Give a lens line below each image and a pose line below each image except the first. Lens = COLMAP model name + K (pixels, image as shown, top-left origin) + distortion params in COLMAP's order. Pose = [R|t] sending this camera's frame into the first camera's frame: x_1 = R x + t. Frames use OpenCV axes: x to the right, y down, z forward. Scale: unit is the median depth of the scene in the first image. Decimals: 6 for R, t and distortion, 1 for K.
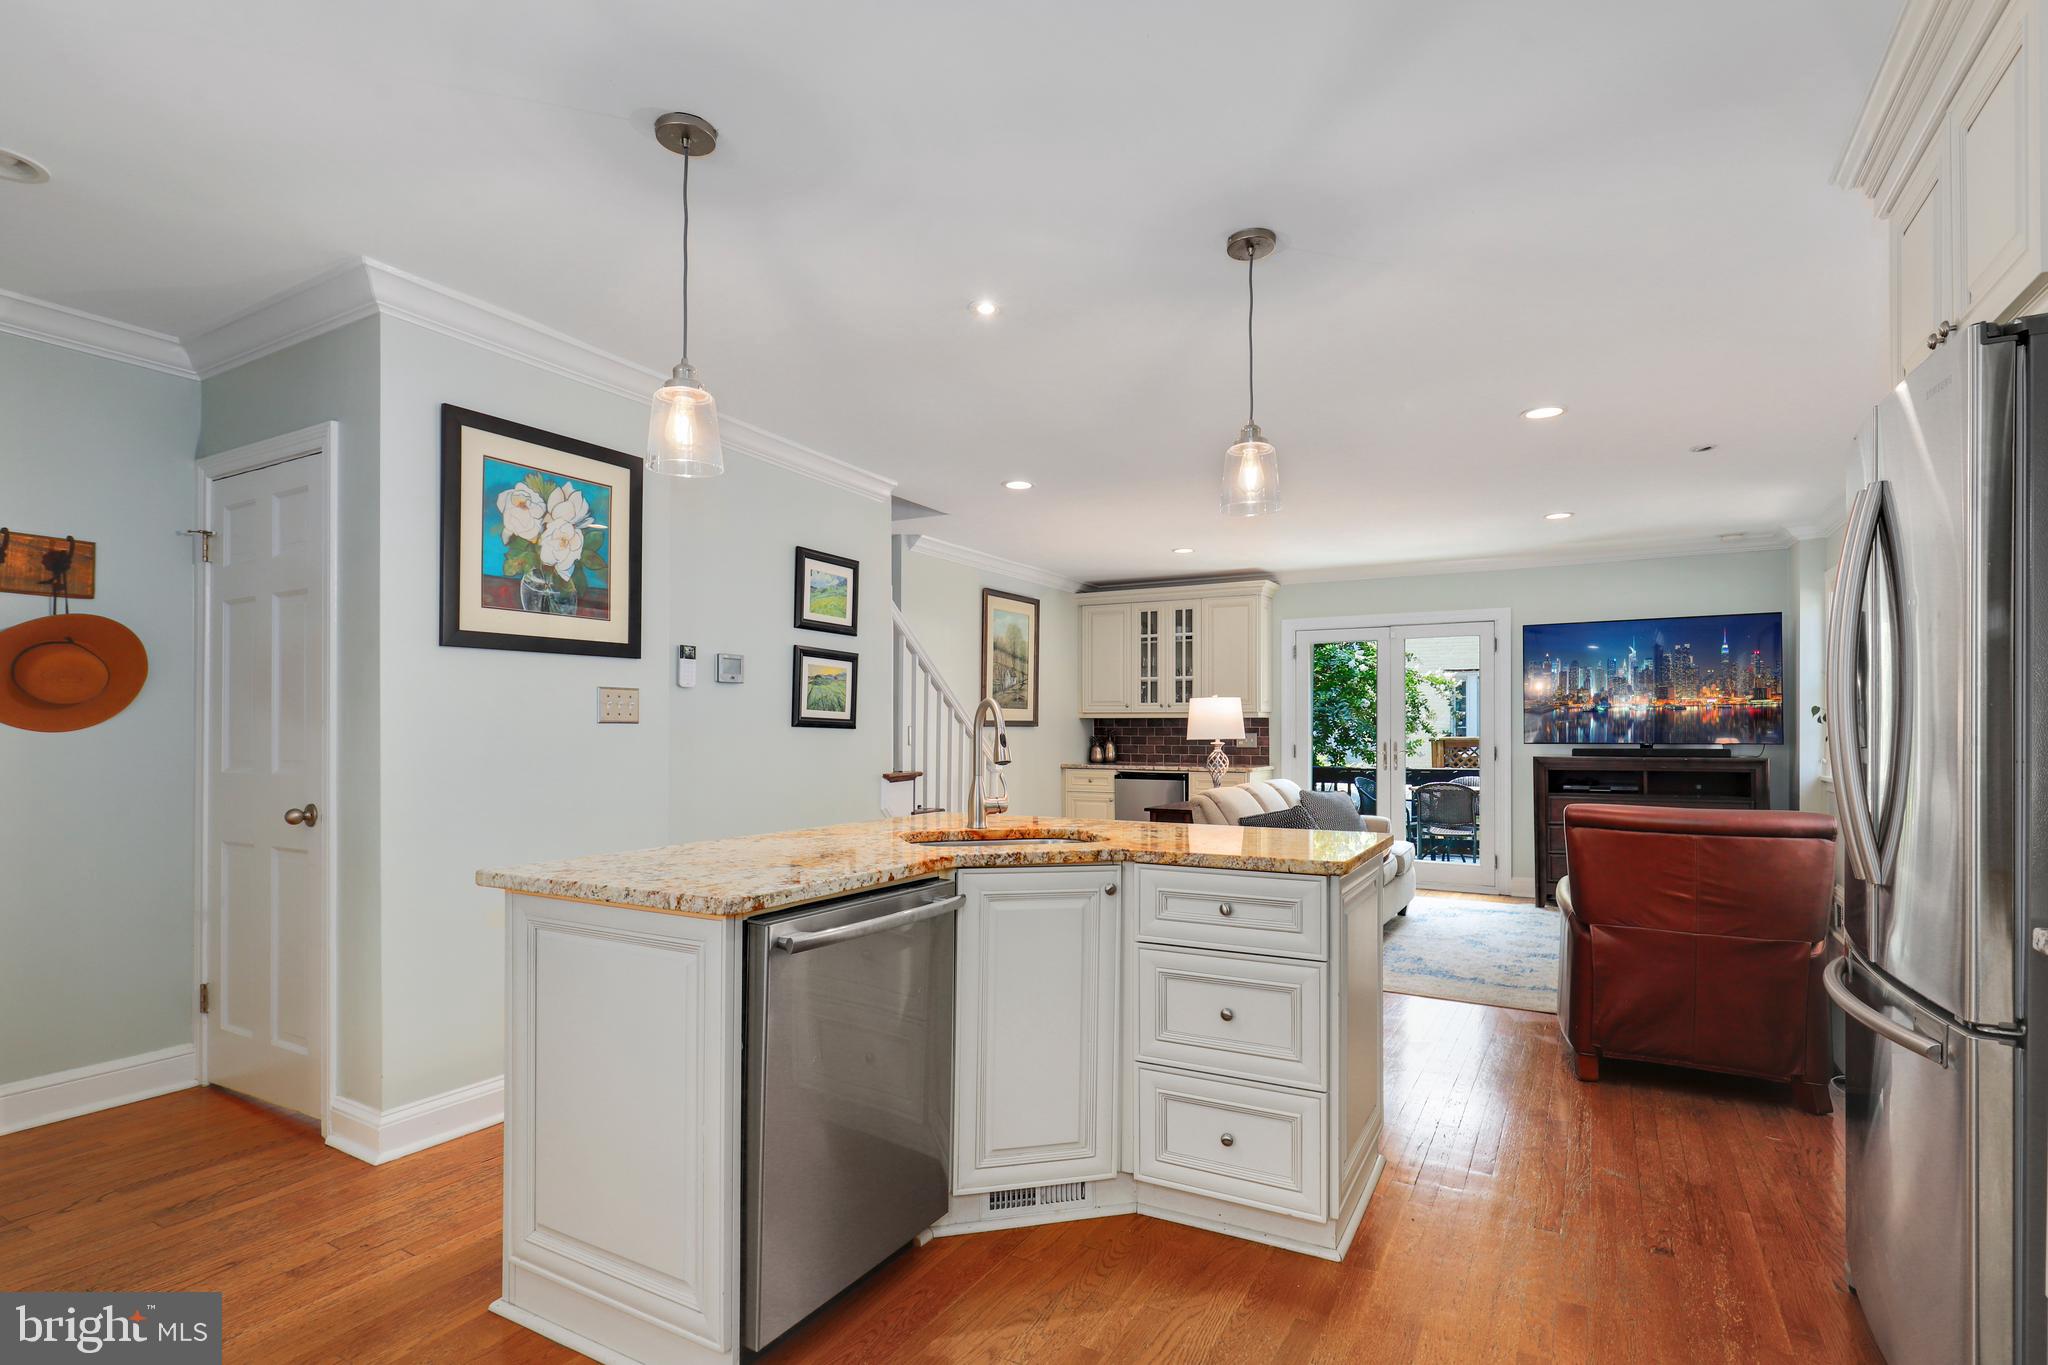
lens RADIAL K [[998.6, 0, 1033.1], [0, 998.6, 726.9], [0, 0, 1]] dist [-0.001044, -0.000151]
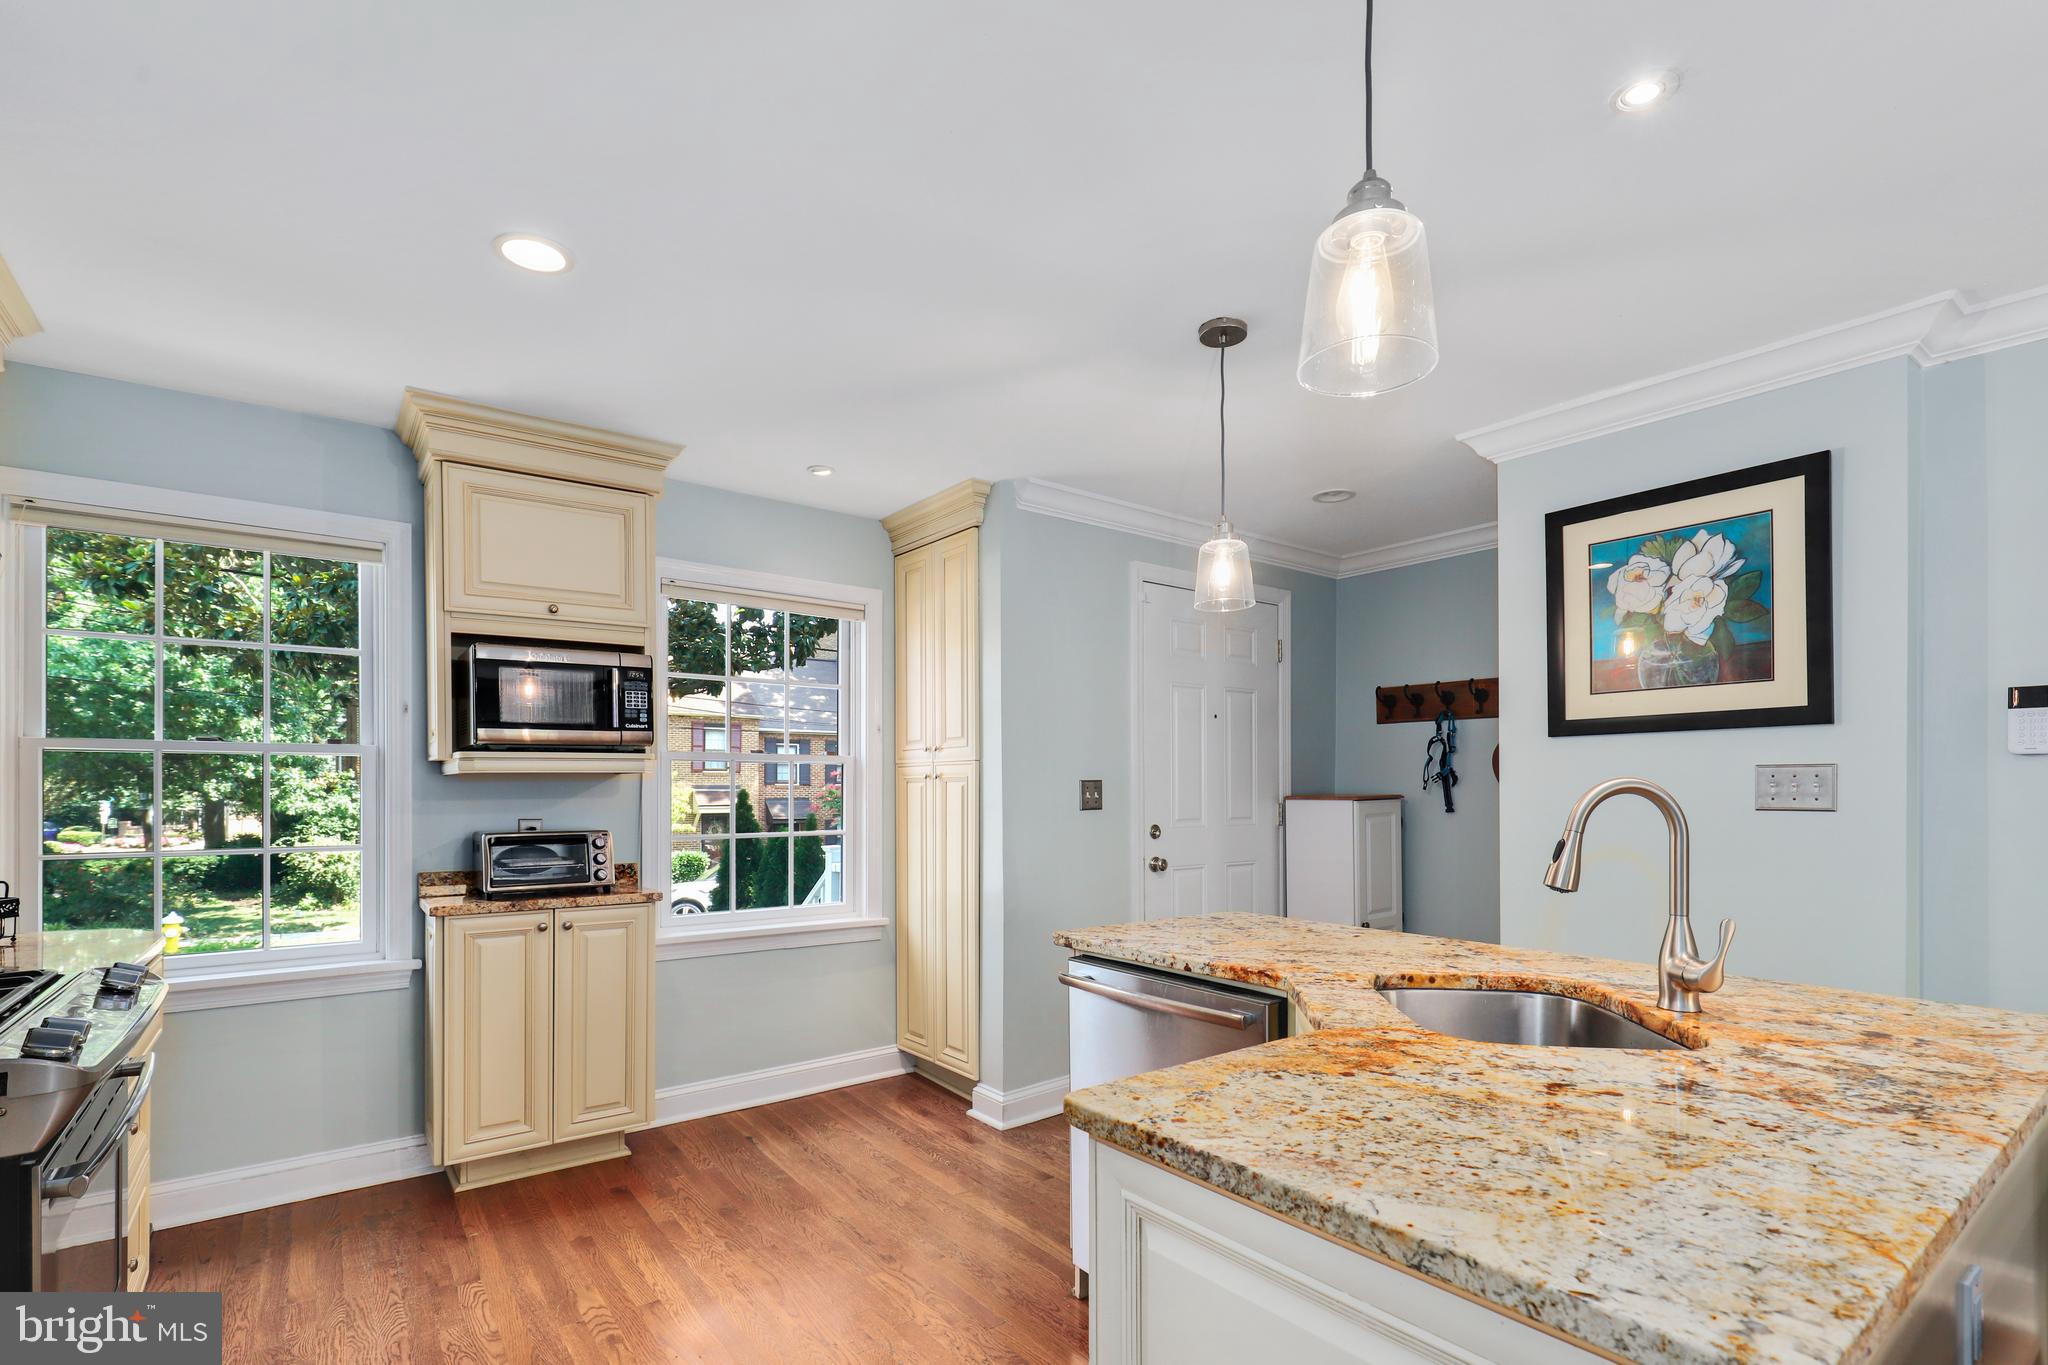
lens RADIAL K [[961.5, 0, 1022.3], [0, 961.5, 790.1], [0, 0, 1]] dist [-0.002558, -0.000076]
pose [[-0.404647, -0.001932, -0.914471, 0.361056], [-0.000740, 0.999998, -0.001785, -0.012714], [0.914472, -0.000046, -0.404648, 0.544004]]
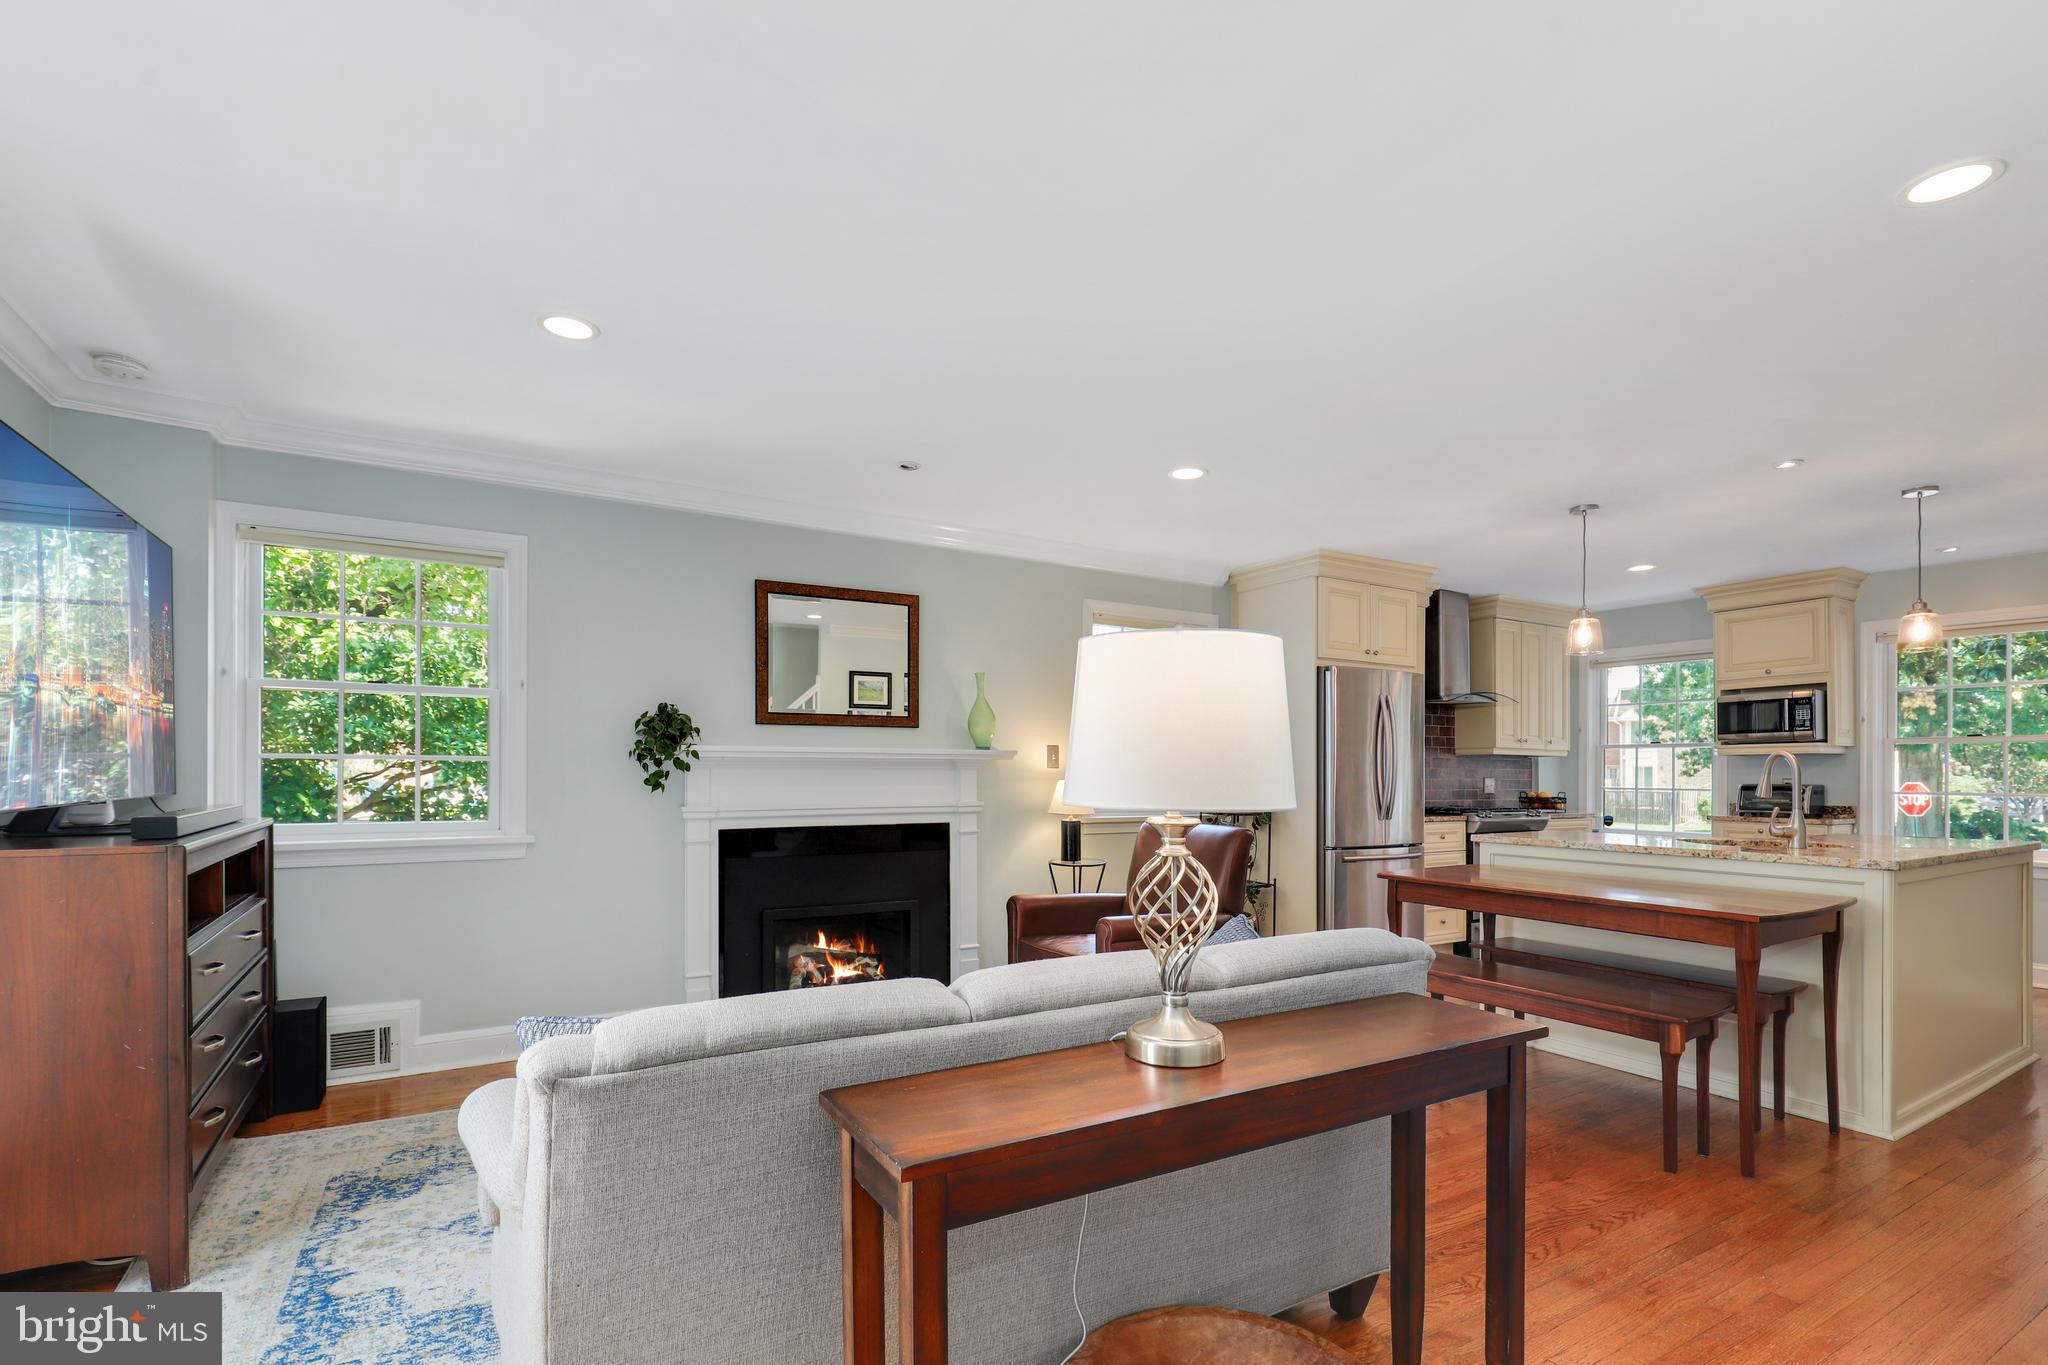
lens RADIAL K [[948.9, 0, 1026.3], [0, 948.9, 769.9], [0, 0, 1]] dist [0.000101, 0.000504]
pose [[-0.869072, -0.006141, 0.494647, 0.128680], [-0.006830, 0.999977, 0.000414, 0.002644], [-0.494638, -0.003019, -0.869094, 1.600762]]
